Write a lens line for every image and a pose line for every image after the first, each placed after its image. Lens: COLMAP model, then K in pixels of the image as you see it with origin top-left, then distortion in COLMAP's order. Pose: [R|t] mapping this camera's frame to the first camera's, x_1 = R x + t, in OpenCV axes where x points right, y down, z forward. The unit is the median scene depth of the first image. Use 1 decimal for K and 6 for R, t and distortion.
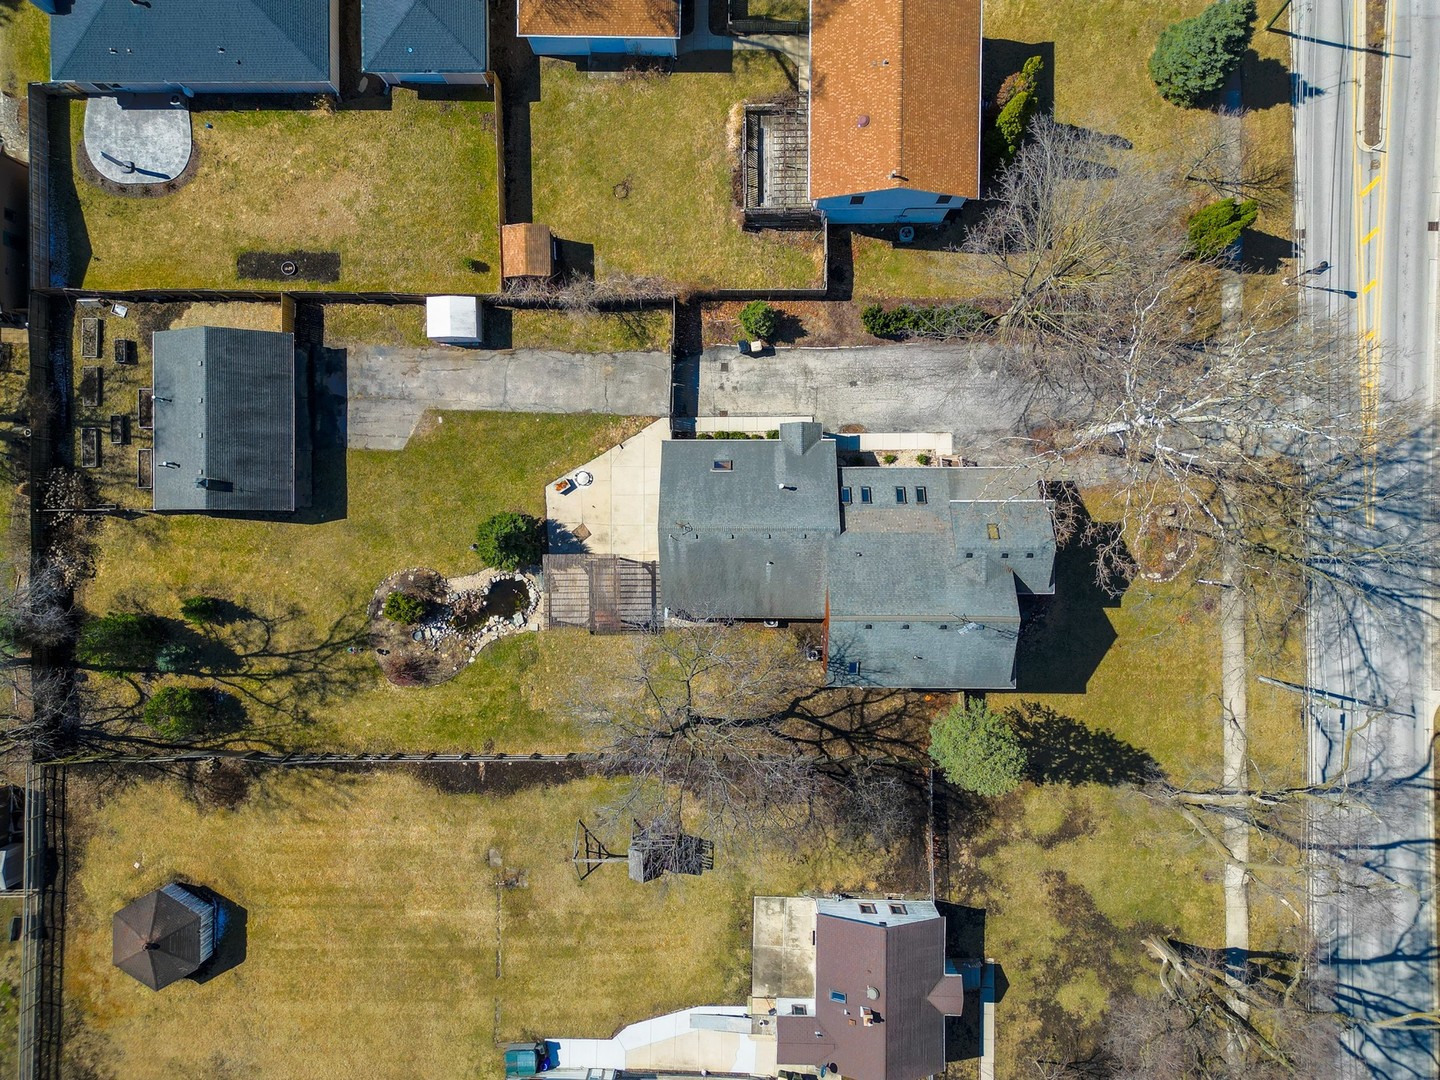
lens RADIAL K [[1011.6, 0, 711.3], [0, 1011.6, 538.6], [0, 0, 1]] dist [0.097610, -0.107845]
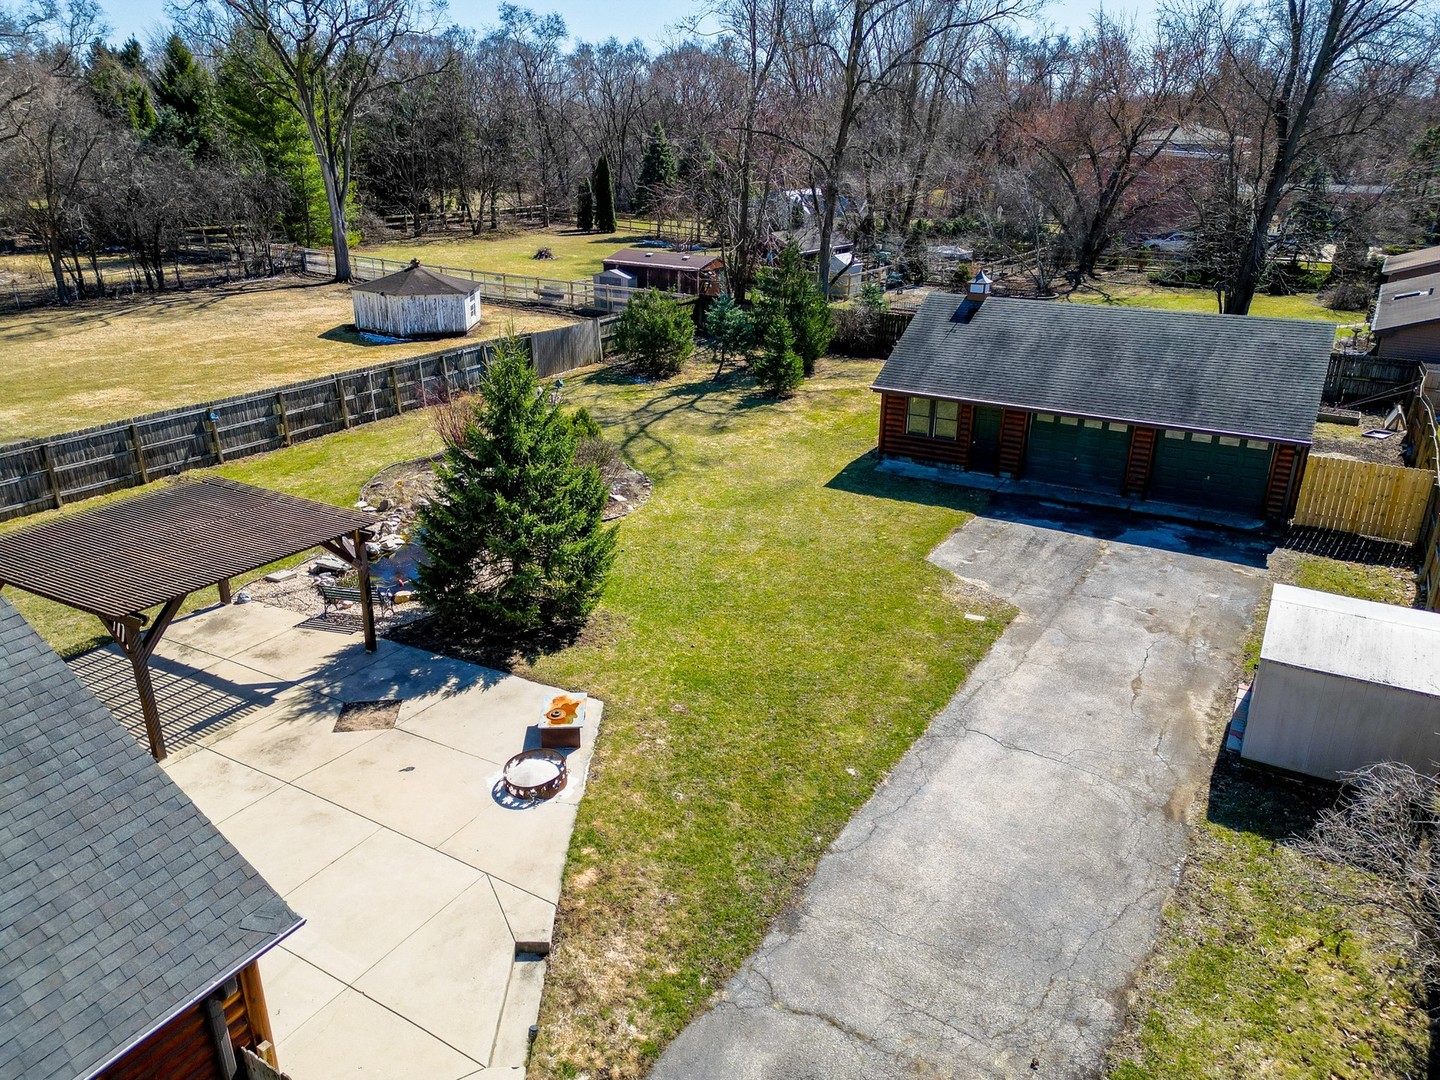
lens RADIAL K [[1013.1, 0, 728.1], [0, 1013.1, 537.1], [0, 0, 1]] dist [0.100008, -0.106228]
pose [[-0.499973, 0.349263, -0.792491, 0.014553], [-0.866041, -0.202315, 0.457211, -0.190498], [-0.000646, 0.914923, 0.403628, 0.852482]]
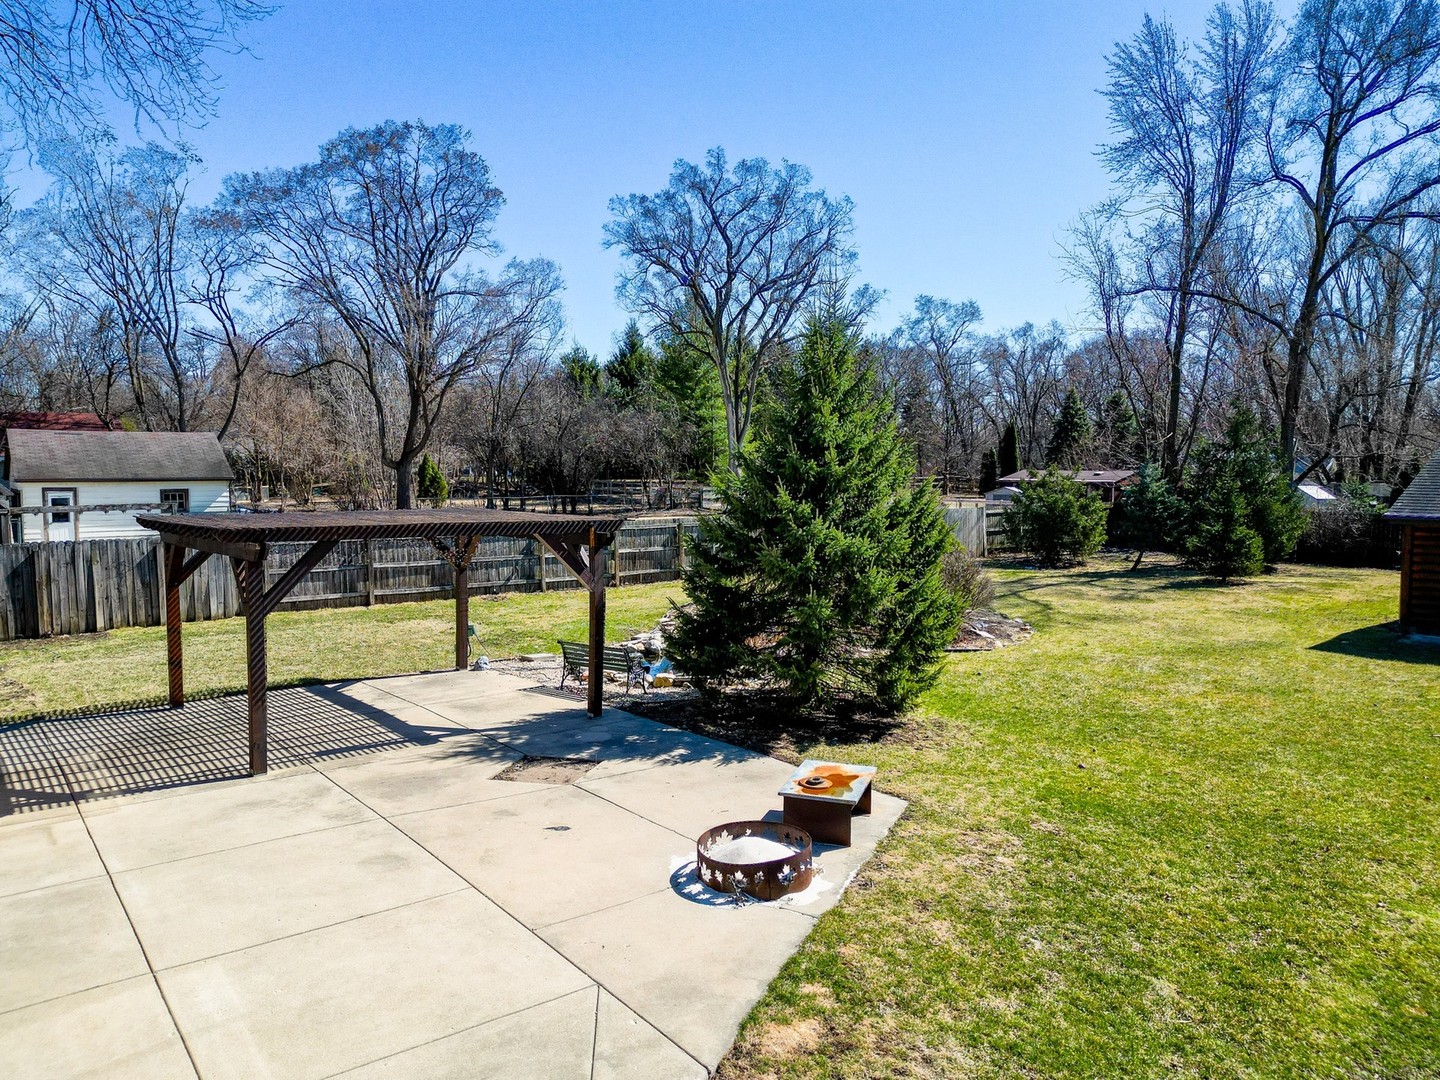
lens RADIAL K [[1030.0, 0, 720.0], [0, 1030.0, 540.0], [0, 0, 1]] dist [0.082178, -0.088370]
pose [[-0.792640, 0.084618, -0.603789, -0.051835], [-0.608997, -0.062667, 0.790693, -0.152495], [0.029069, 0.994441, 0.101205, 0.943291]]
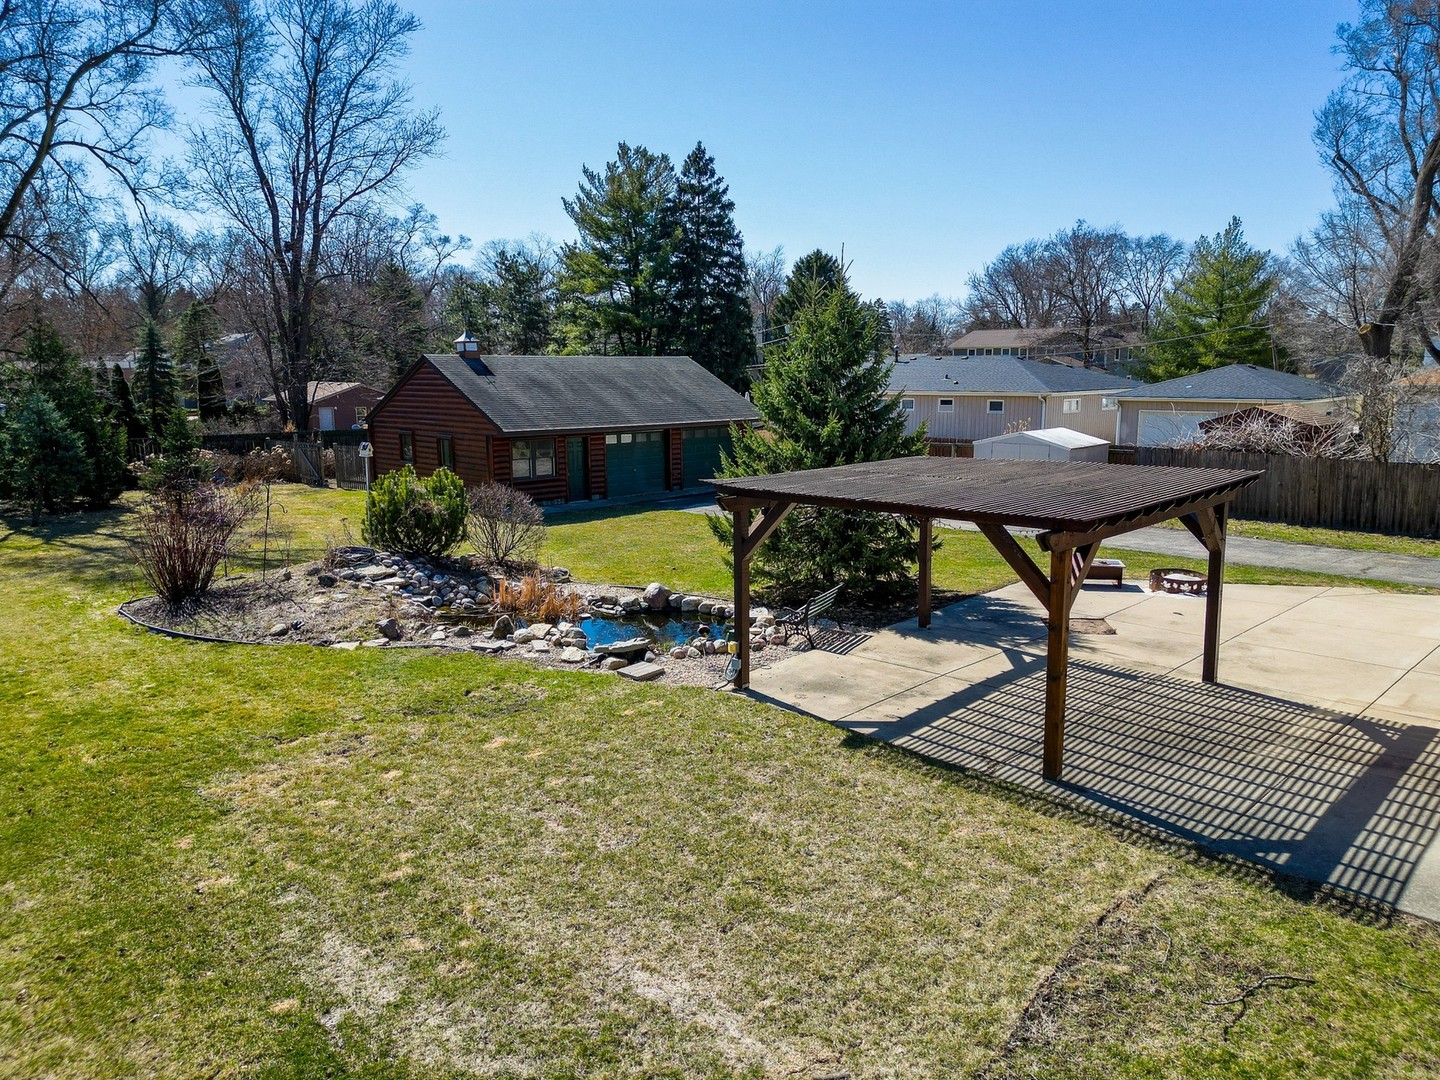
lens RADIAL K [[1014.3, 0, 711.3], [0, 1014.3, 538.8], [0, 0, 1]] dist [0.090863, -0.082021]
pose [[0.705259, 0.150300, -0.692835, -0.027100], [-0.708558, 0.116946, -0.695895, 0.215261], [-0.023569, 0.981699, 0.188973, 0.934530]]
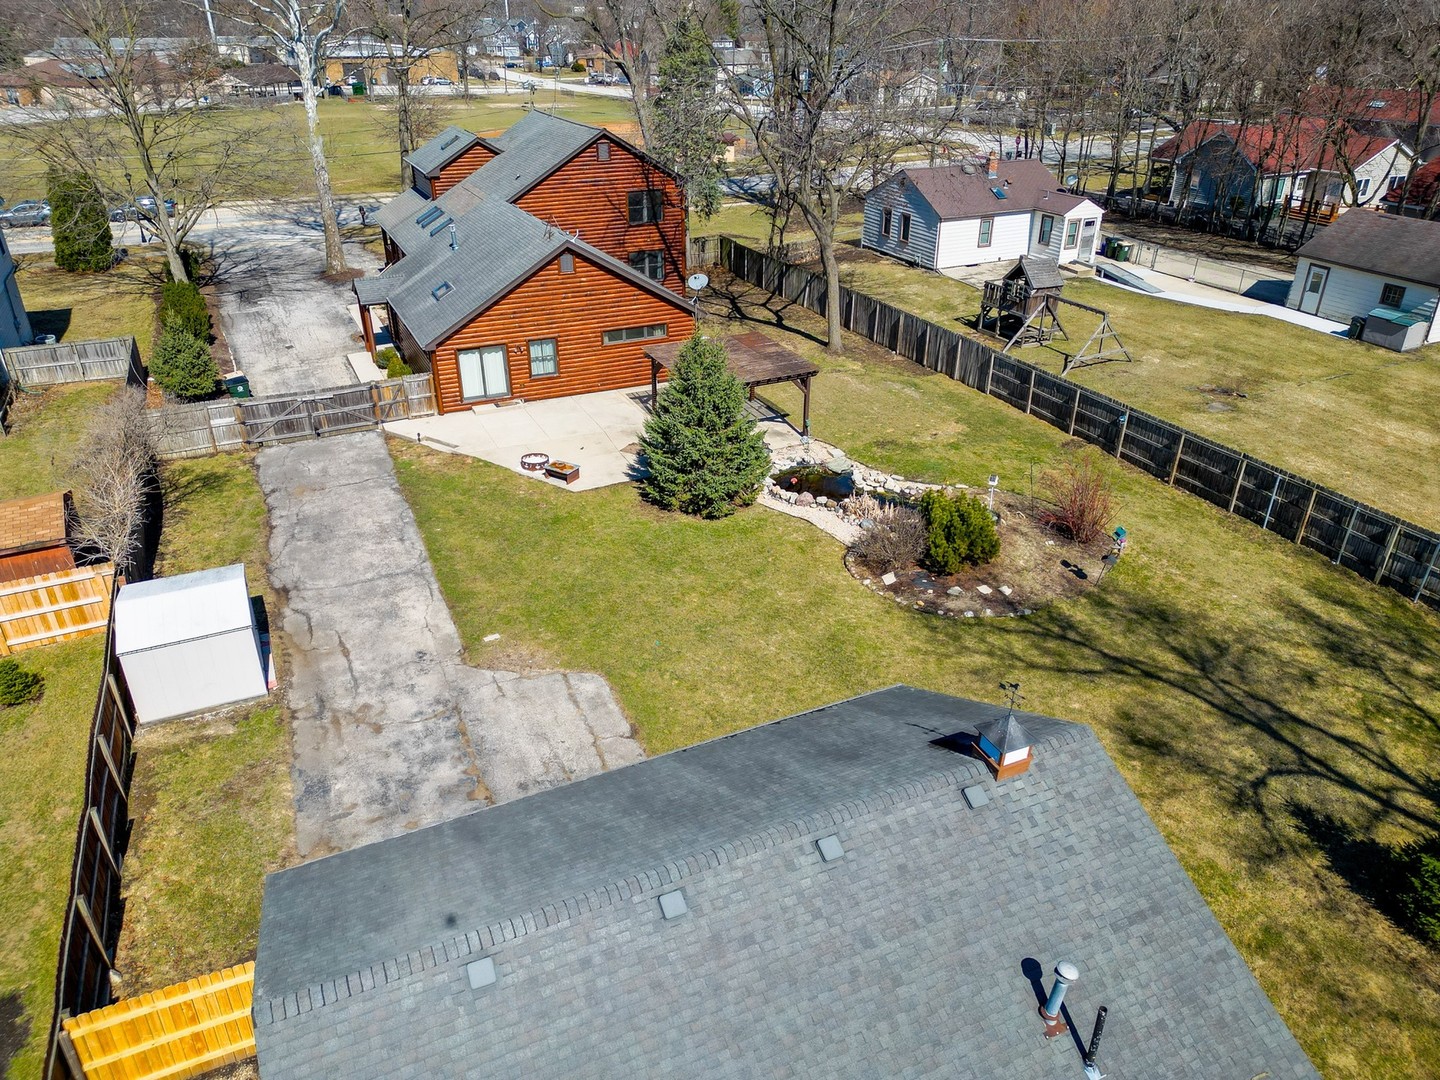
lens RADIAL K [[1011.6, 0, 711.3], [0, 1011.6, 538.6], [0, 0, 1]] dist [0.097610, -0.107845]
pose [[-0.422657, -0.386480, 0.819752, -0.595160], [0.905945, -0.205132, 0.370385, -0.174861], [0.025011, 0.899196, 0.436830, 0.809263]]
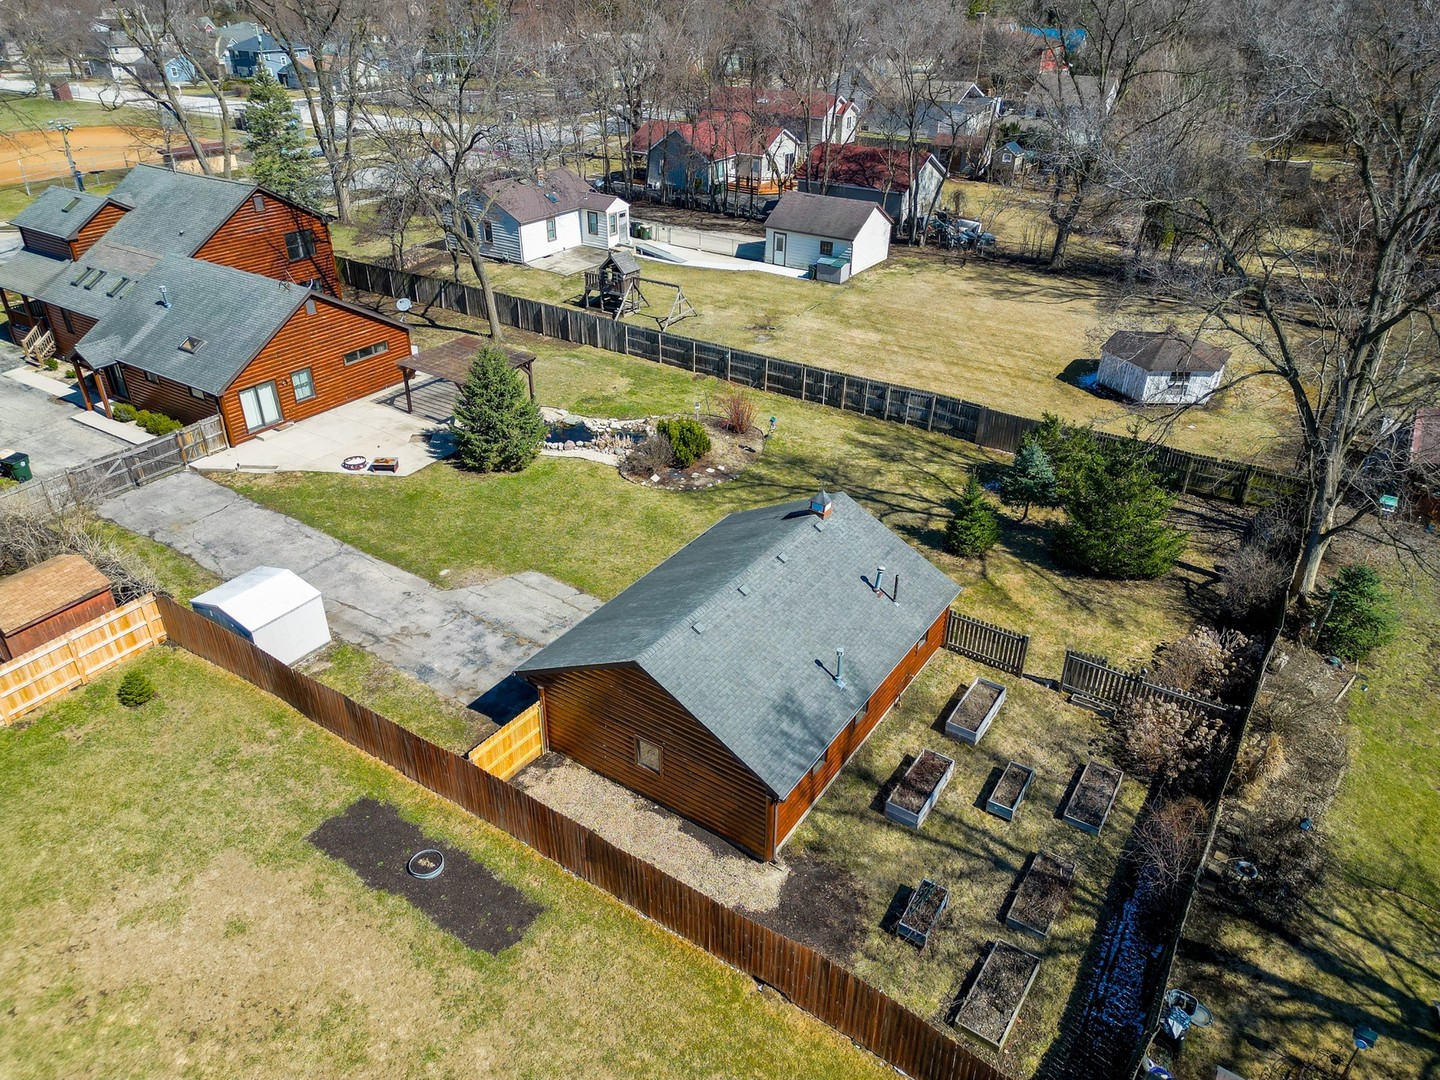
lens RADIAL K [[1011.6, 0, 711.3], [0, 1011.6, 538.6], [0, 0, 1]] dist [0.097610, -0.107845]
pose [[-0.830901, -0.248229, 0.497983, -0.664472], [0.555538, -0.420487, 0.717334, -0.429229], [0.031332, 0.872682, 0.487284, 0.719213]]
